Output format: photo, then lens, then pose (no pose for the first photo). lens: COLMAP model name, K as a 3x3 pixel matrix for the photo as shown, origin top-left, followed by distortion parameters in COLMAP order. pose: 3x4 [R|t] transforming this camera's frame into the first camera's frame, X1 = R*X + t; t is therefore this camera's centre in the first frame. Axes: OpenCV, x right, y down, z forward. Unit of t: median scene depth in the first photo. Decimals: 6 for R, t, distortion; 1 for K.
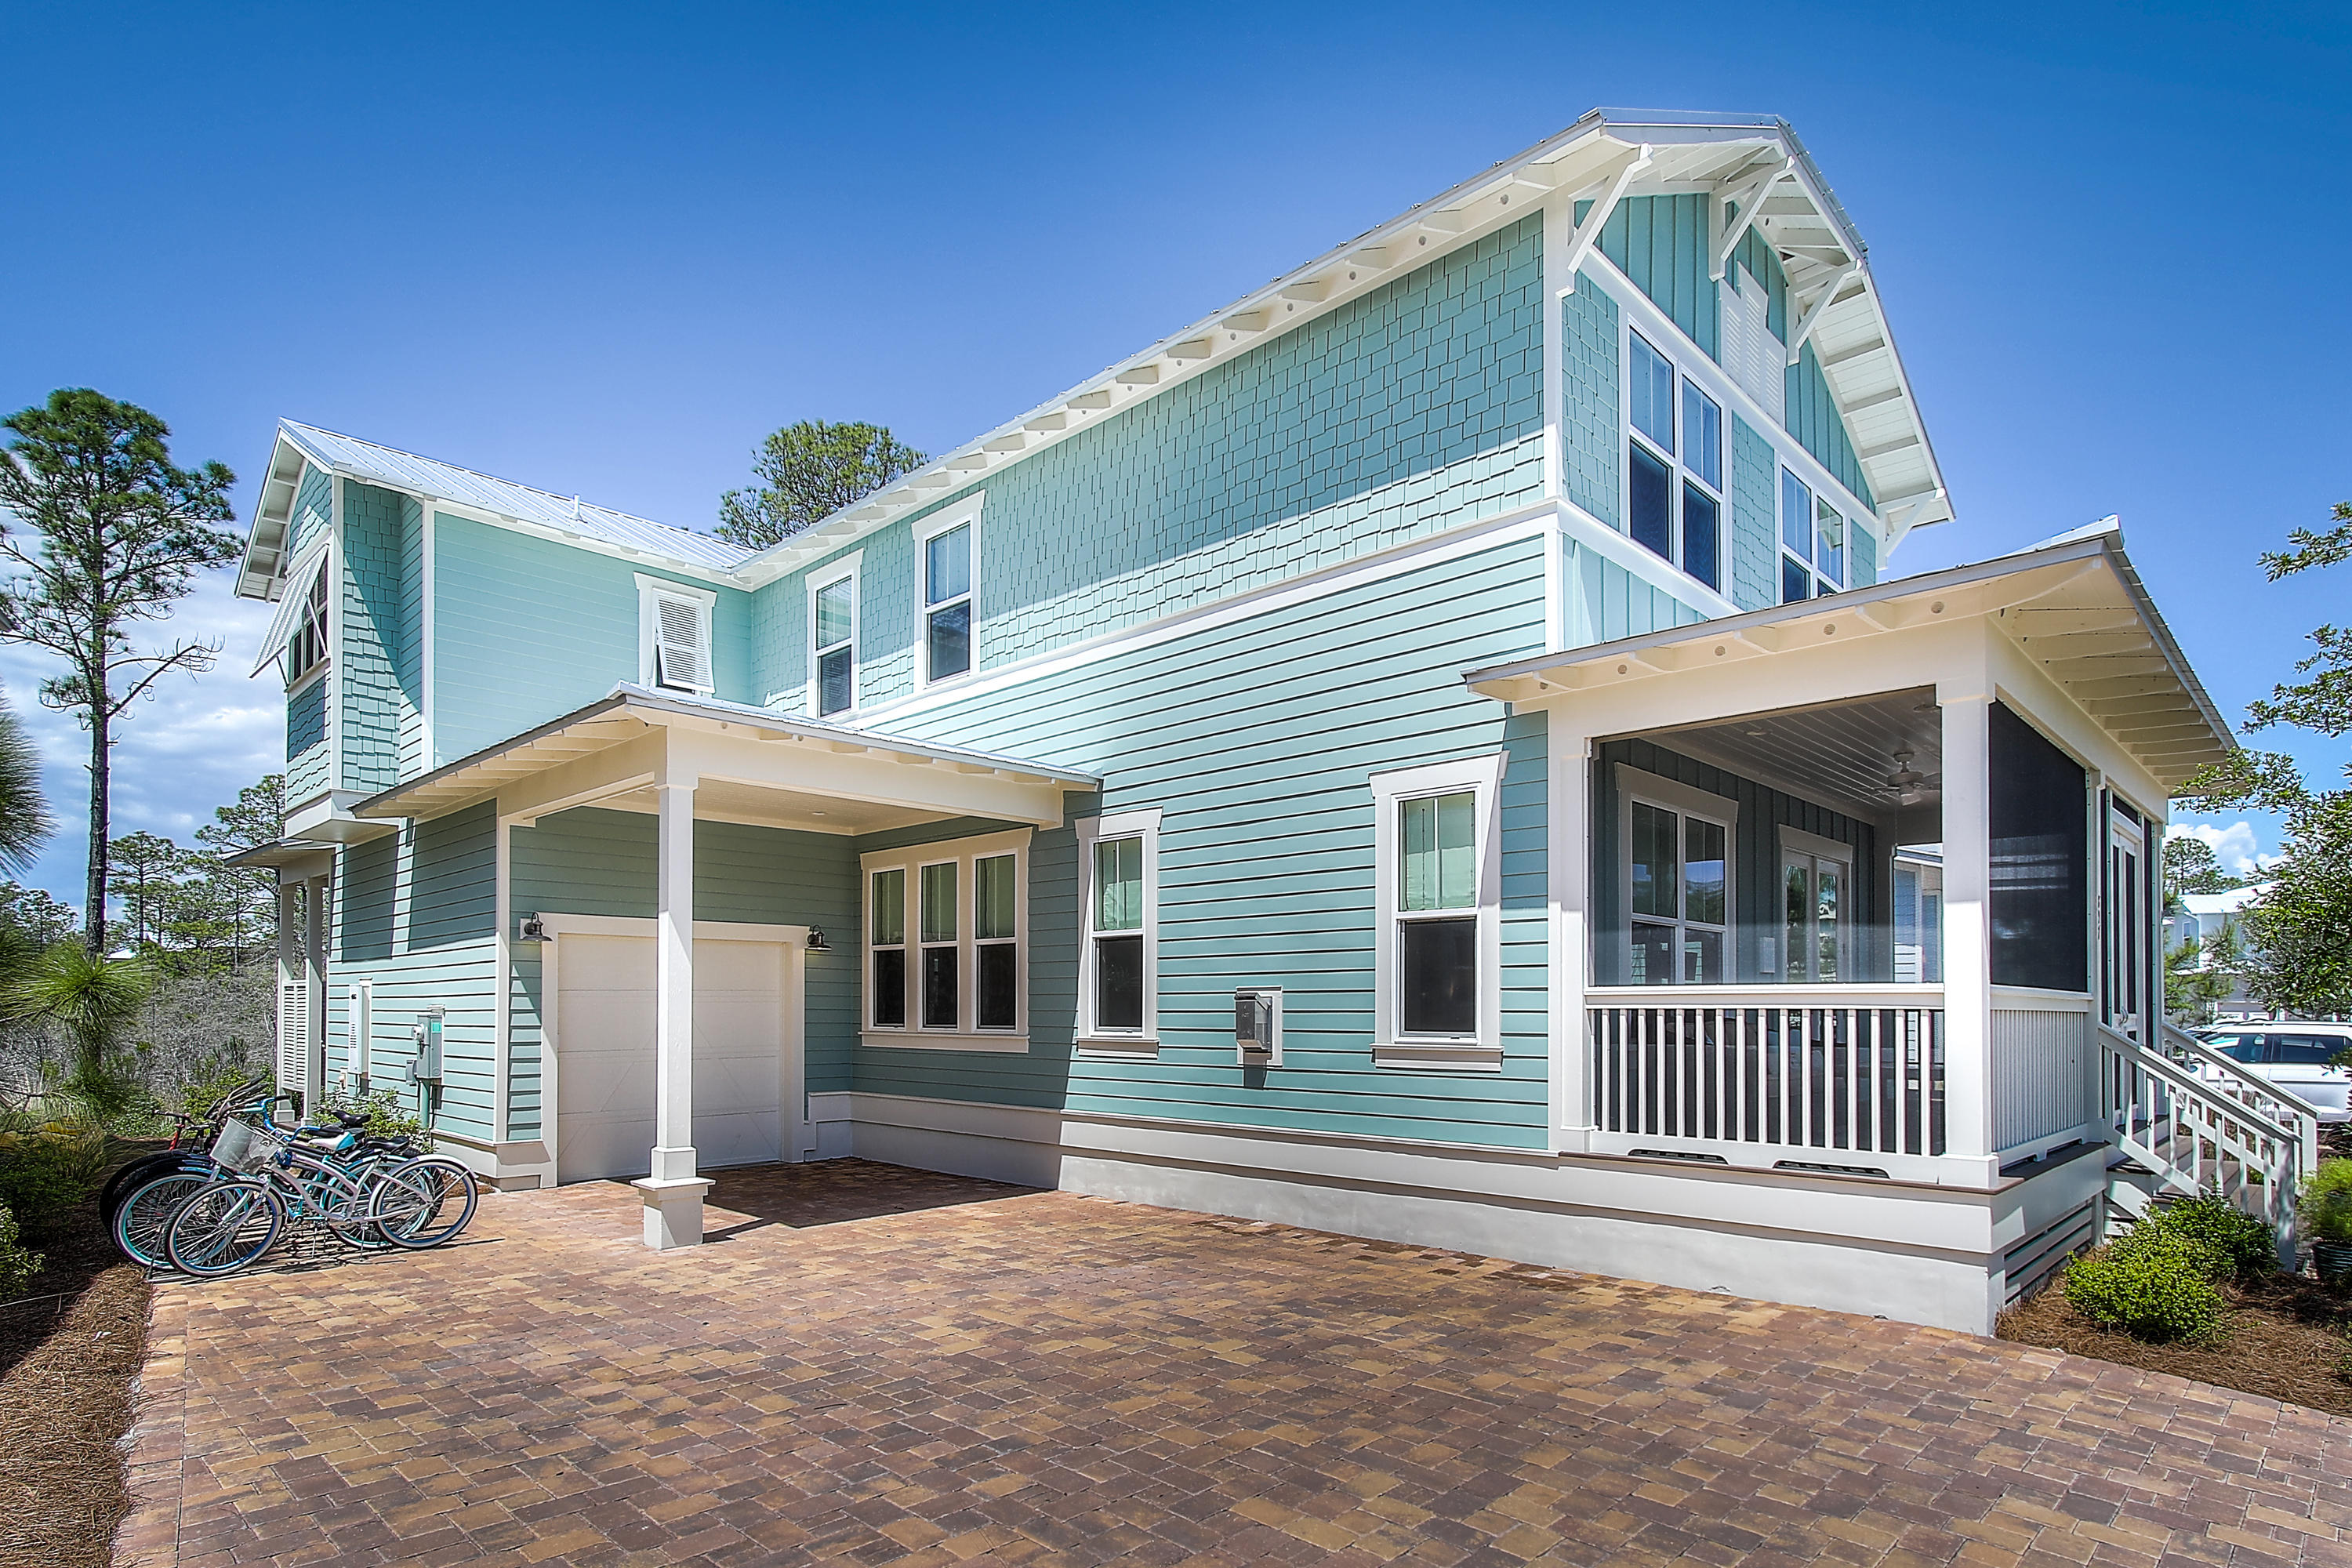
lens RADIAL K [[1259.1, 0, 1189.5], [0, 1259.1, 972.1], [0, 0, 1]] dist [-0.008676, 0.005312]
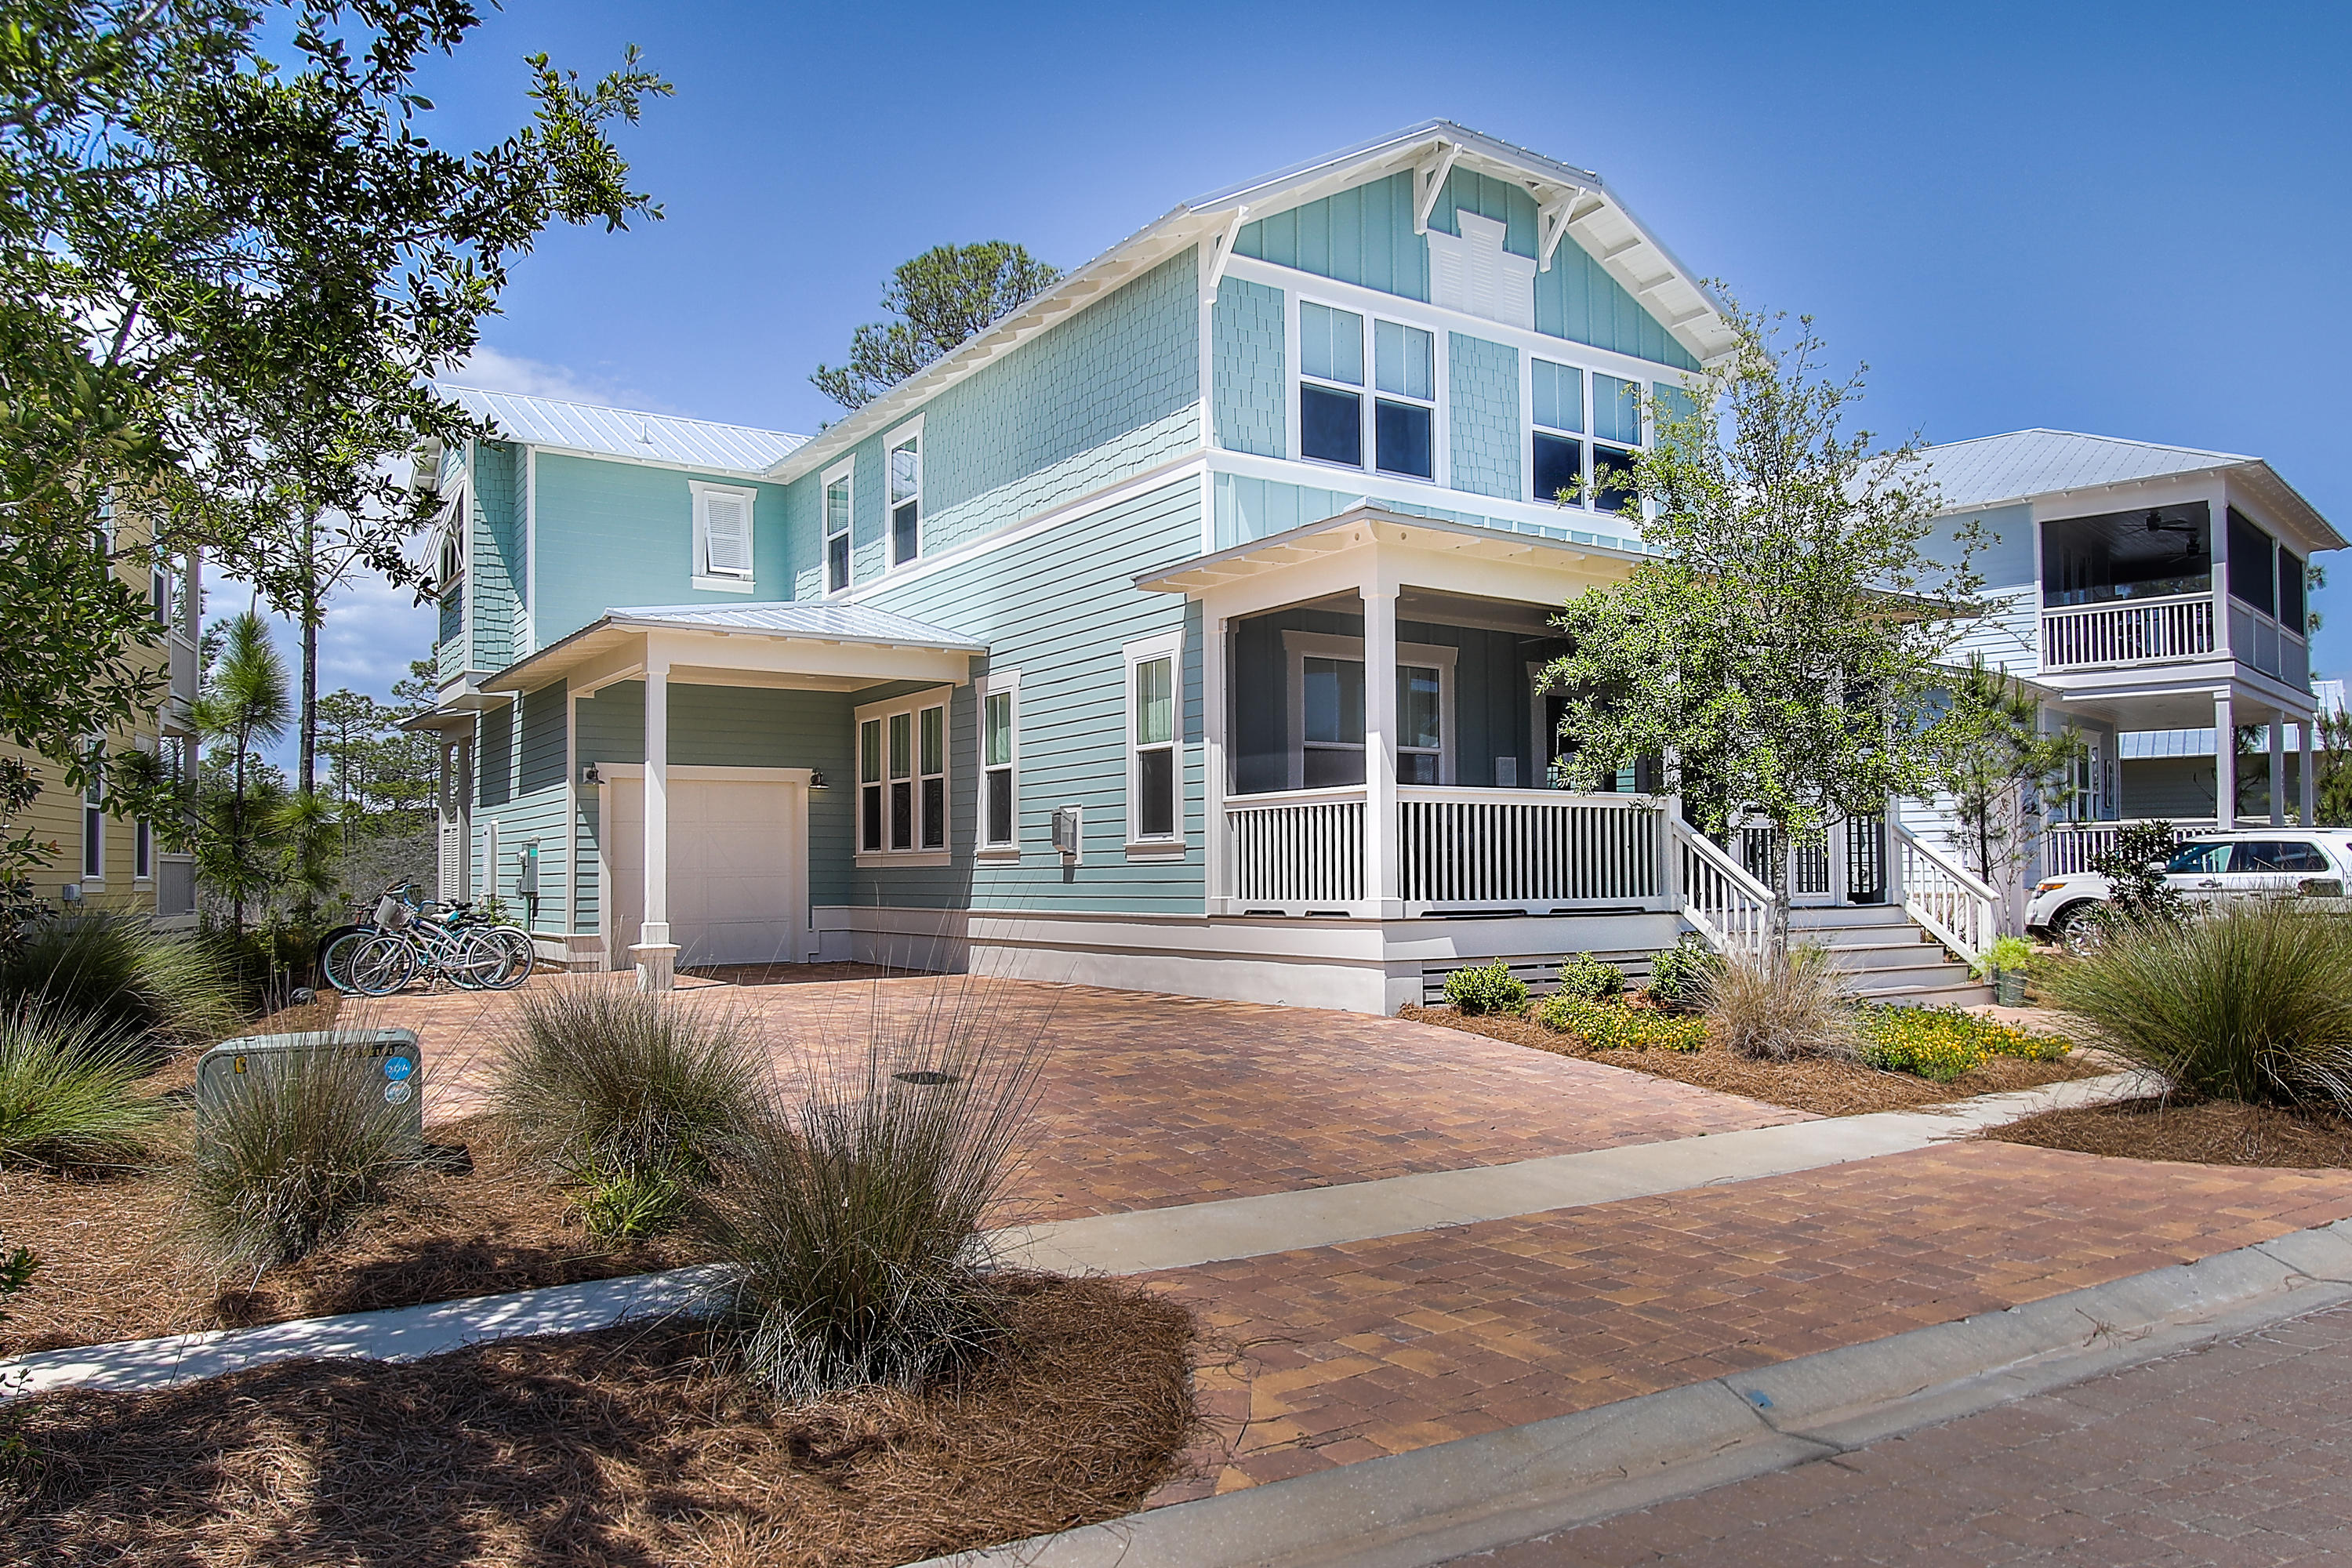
lens RADIAL K [[1593.3, 0, 1176.2], [0, 1593.3, 785.2], [0, 0, 1]] dist [-0.031742, 0.010000]
pose [[0.977395, -0.022376, -0.210236, 0.447389], [0.017463, 0.999530, -0.025197, 0.030160], [0.210701, 0.020956, 0.977326, -0.524132]]
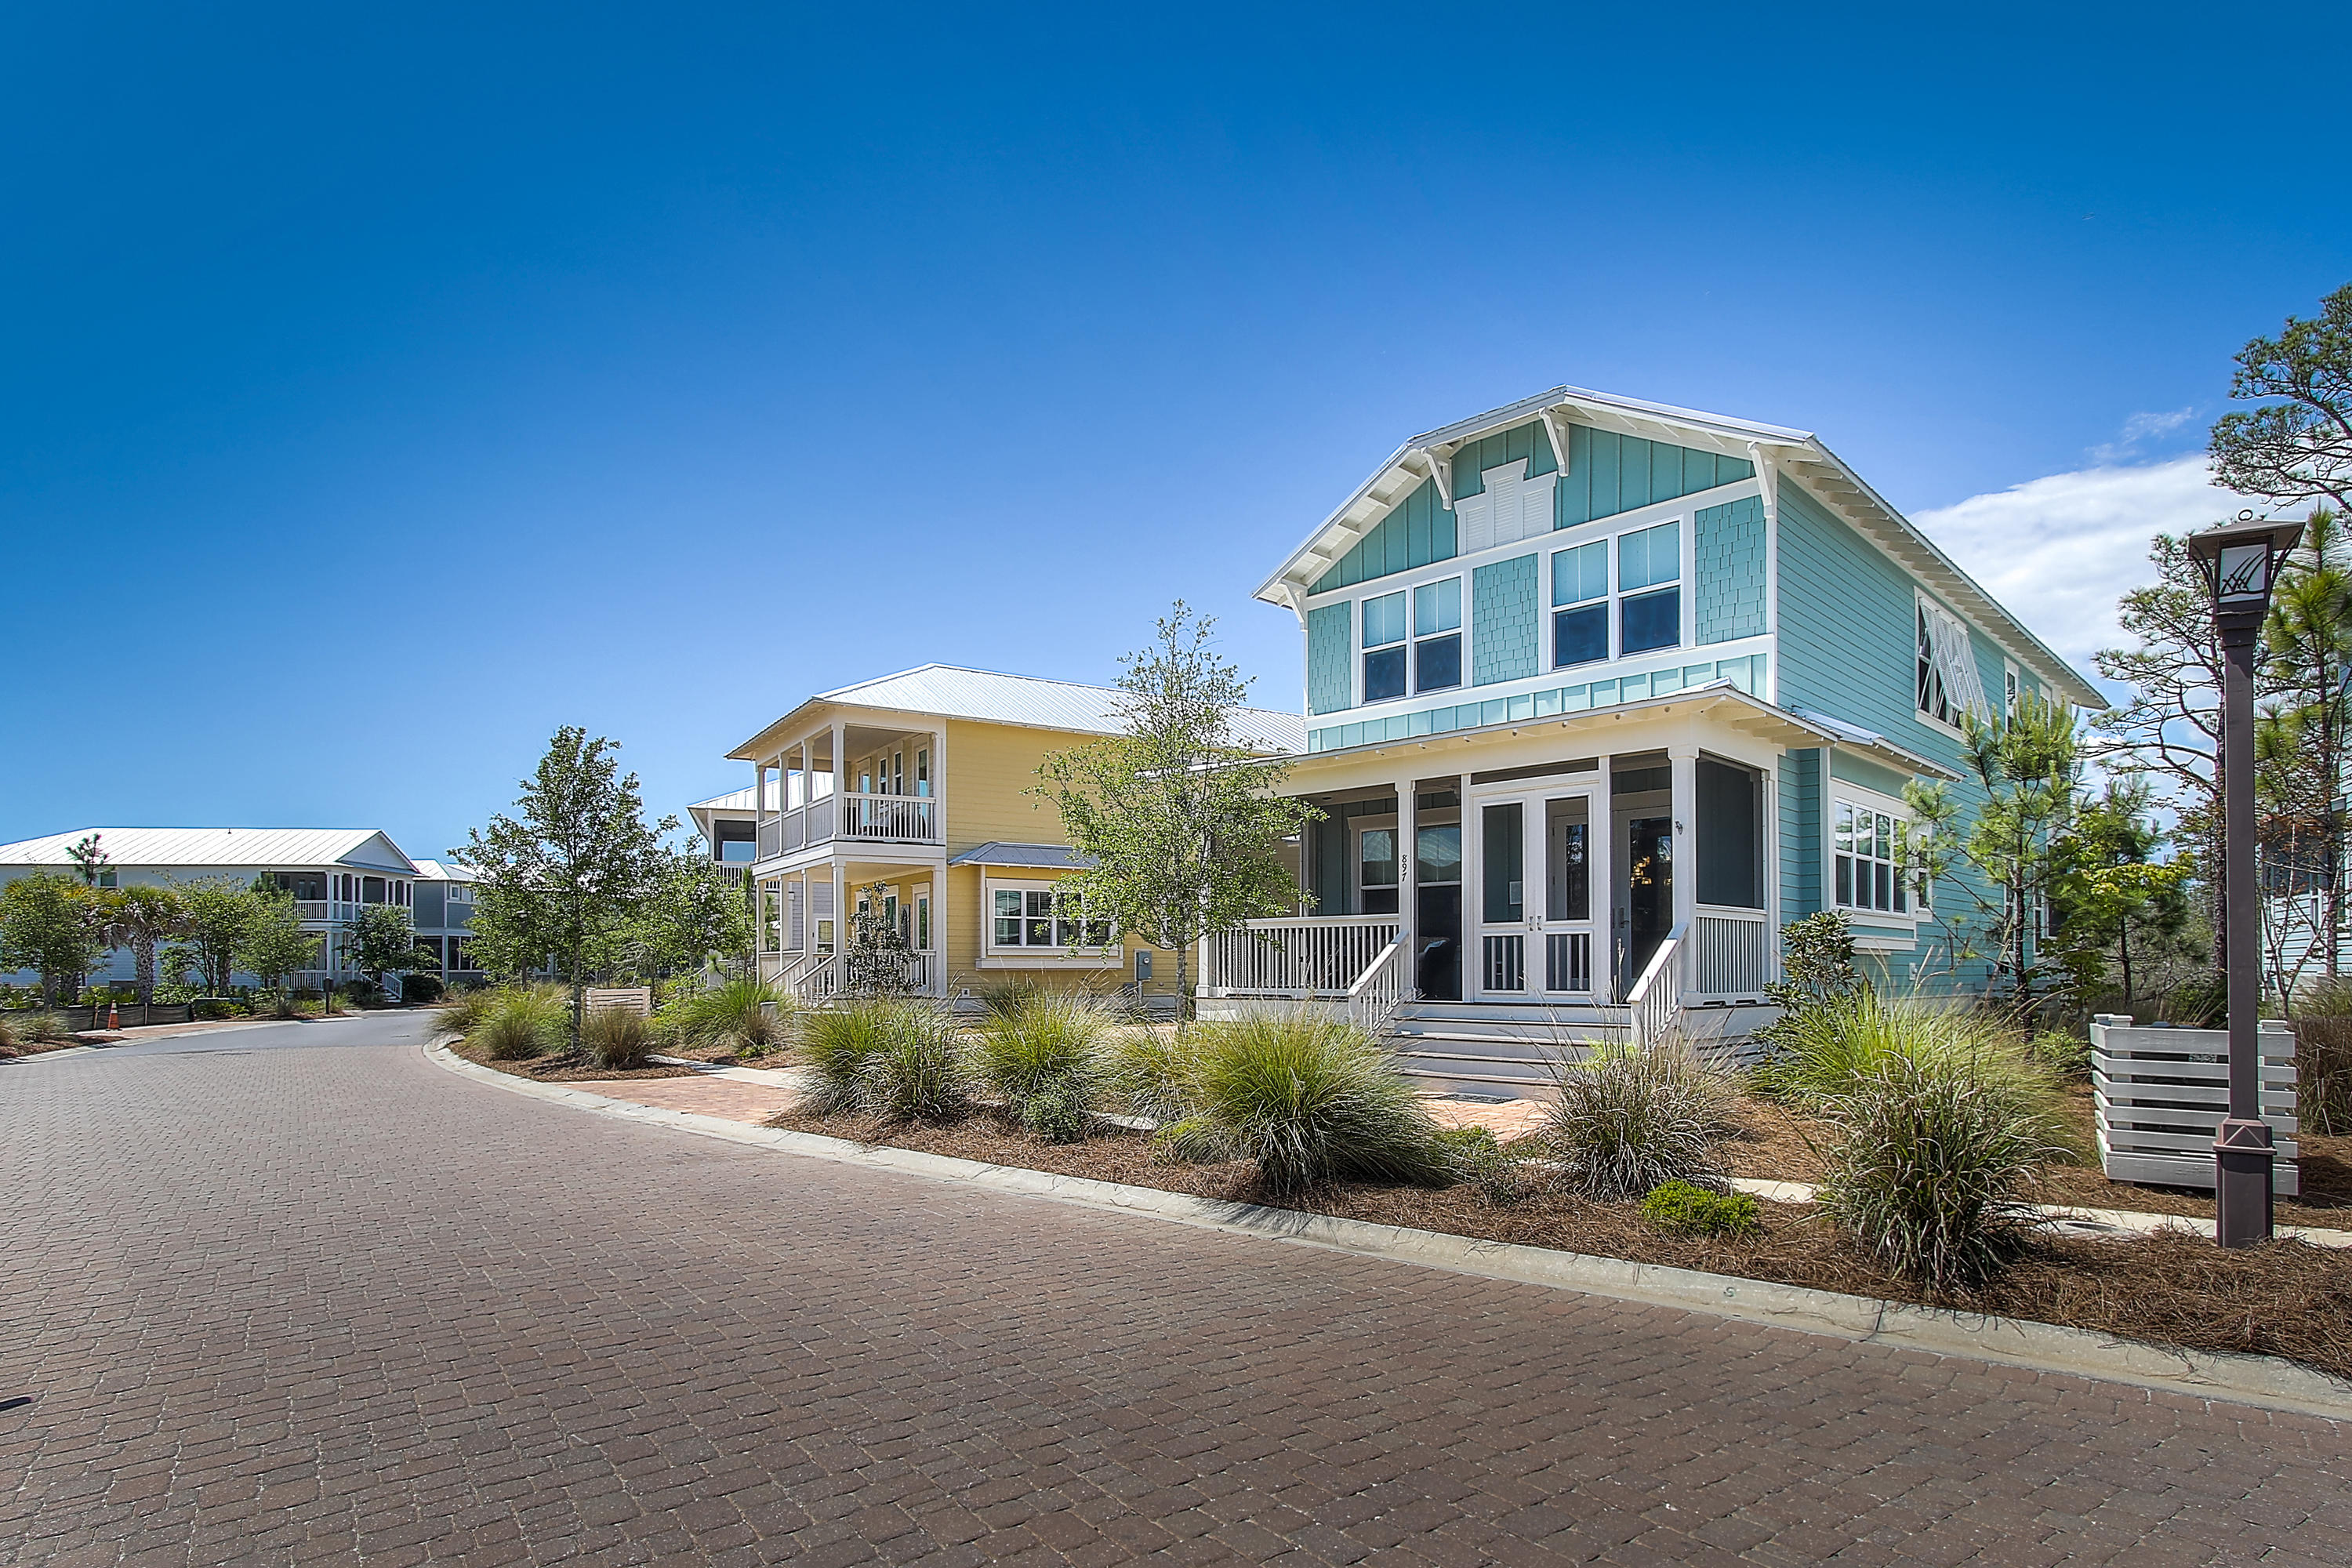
lens RADIAL K [[1259.1, 0, 1192.5], [0, 1259.1, 927.3], [0, 0, 1]] dist [-0.008676, 0.005312]
pose [[0.006726, -0.035811, -0.999336, 1.908269], [0.040994, 0.998528, -0.035506, 0.065116], [0.999137, -0.040728, 0.008184, 0.546959]]
